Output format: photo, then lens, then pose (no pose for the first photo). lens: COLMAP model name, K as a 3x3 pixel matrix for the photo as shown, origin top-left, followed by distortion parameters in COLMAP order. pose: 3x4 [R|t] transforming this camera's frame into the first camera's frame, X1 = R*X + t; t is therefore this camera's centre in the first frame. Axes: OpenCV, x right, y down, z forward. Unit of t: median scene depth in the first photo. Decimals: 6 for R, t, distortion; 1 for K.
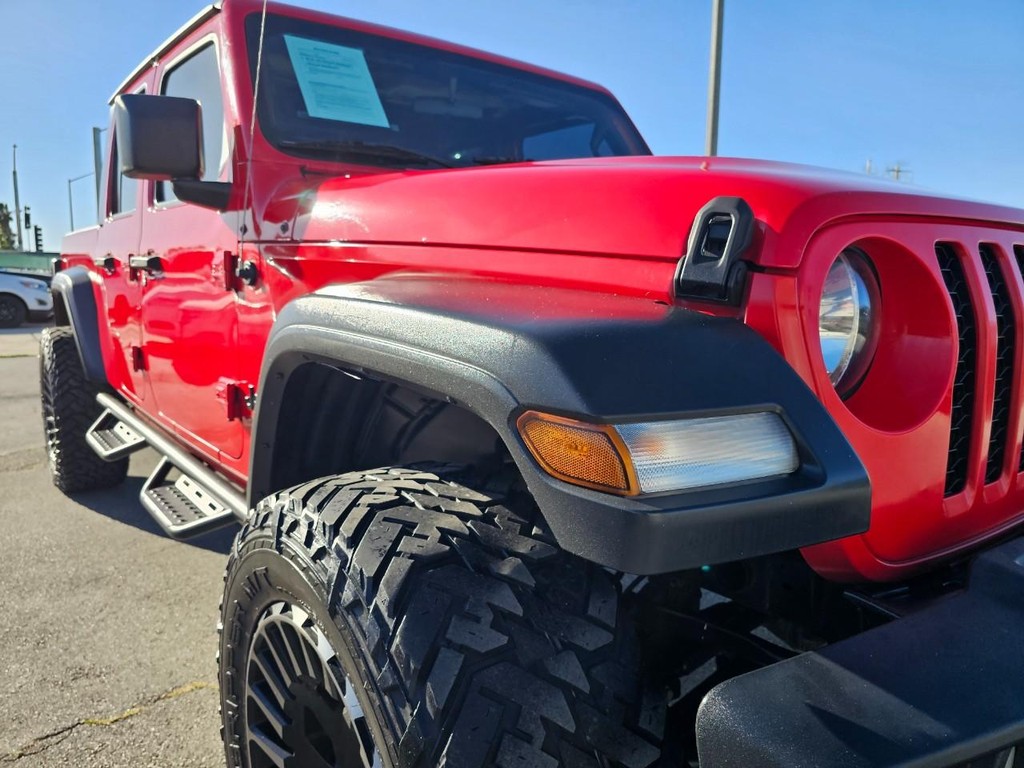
lens RADIAL K [[710.2, 0, 504.5], [0, 710.2, 385.2], [0, 0, 1]] dist [0.005830, -0.001805]
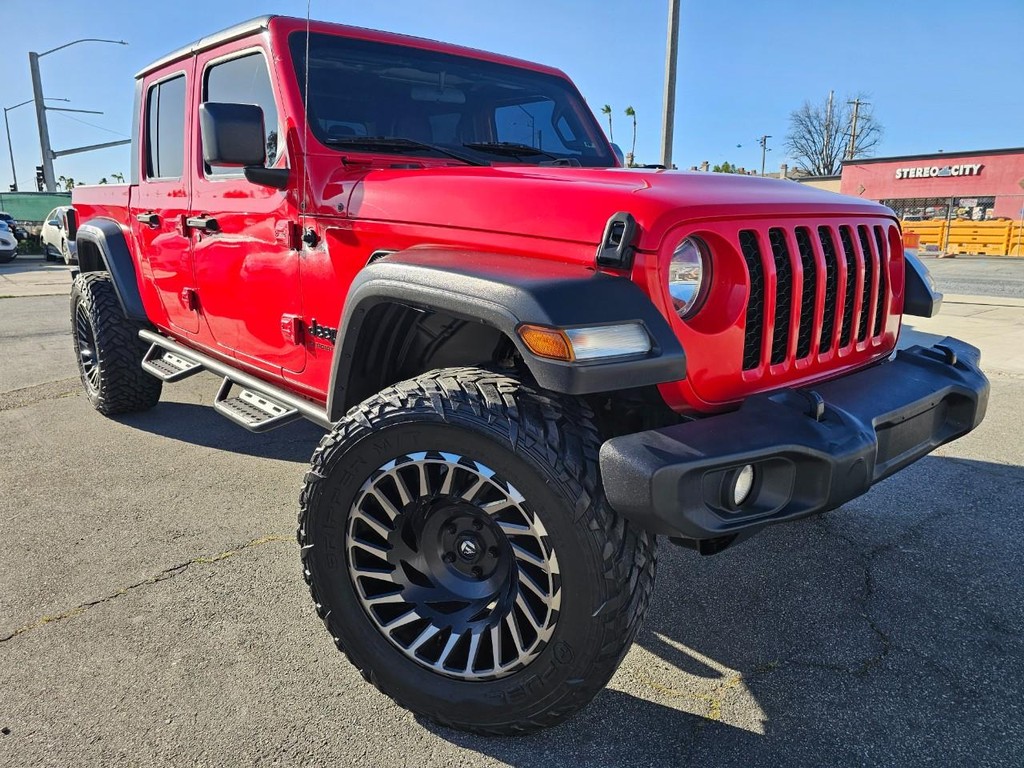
lens RADIAL K [[750.6, 0, 512.0], [0, 750.6, 384.0], [0, 0, 1]] dist [0.114883, -0.001014]
pose [[0.997538, -0.018894, 0.067534, -0.070399], [0.013600, 0.996860, 0.078009, 0.017621], [-0.068796, -0.076898, 0.994663, -0.560572]]
